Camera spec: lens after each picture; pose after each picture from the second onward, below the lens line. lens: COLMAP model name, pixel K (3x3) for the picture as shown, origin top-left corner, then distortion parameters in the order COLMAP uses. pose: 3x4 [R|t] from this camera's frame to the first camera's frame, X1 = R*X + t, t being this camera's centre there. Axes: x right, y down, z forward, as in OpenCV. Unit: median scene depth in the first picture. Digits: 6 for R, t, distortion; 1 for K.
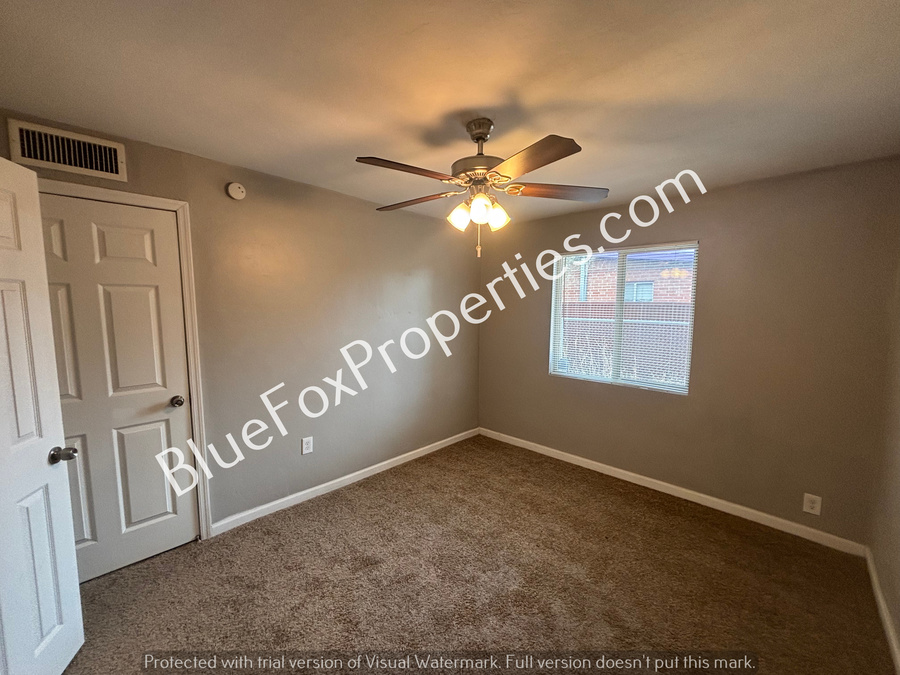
lens RADIAL K [[358.6, 0, 446.5], [0, 358.6, 339.6], [0, 0, 1]] dist [0.002200, -0.000503]
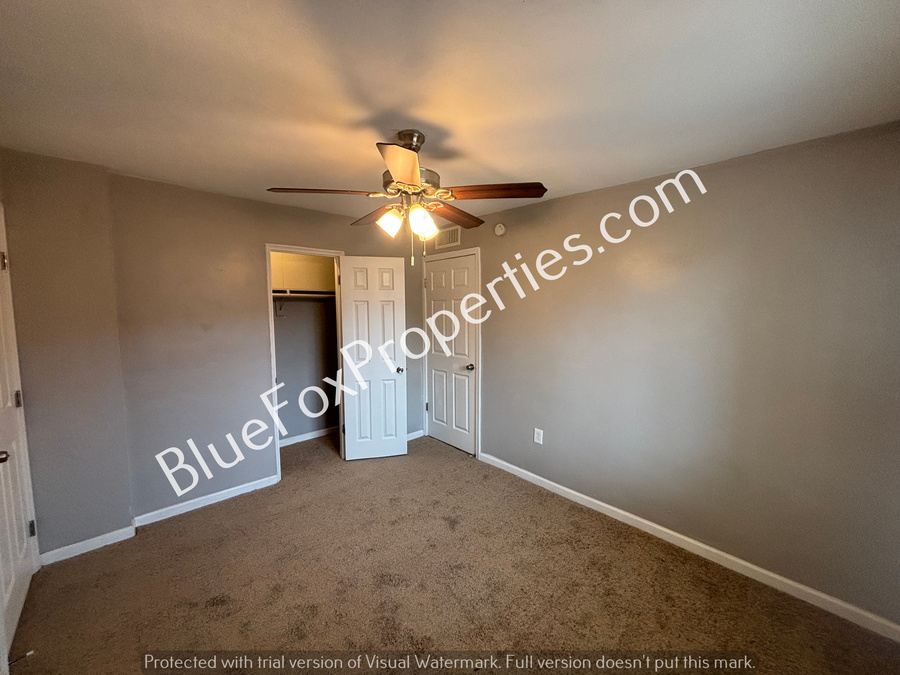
lens RADIAL K [[358.6, 0, 450.9], [0, 358.6, 339.3], [0, 0, 1]] dist [0.002200, -0.000503]
pose [[-0.040094, 0.090462, -0.995092, 0.901113], [-0.100047, 0.990525, 0.094078, -0.104792], [0.994175, 0.103328, -0.030664, 0.930299]]
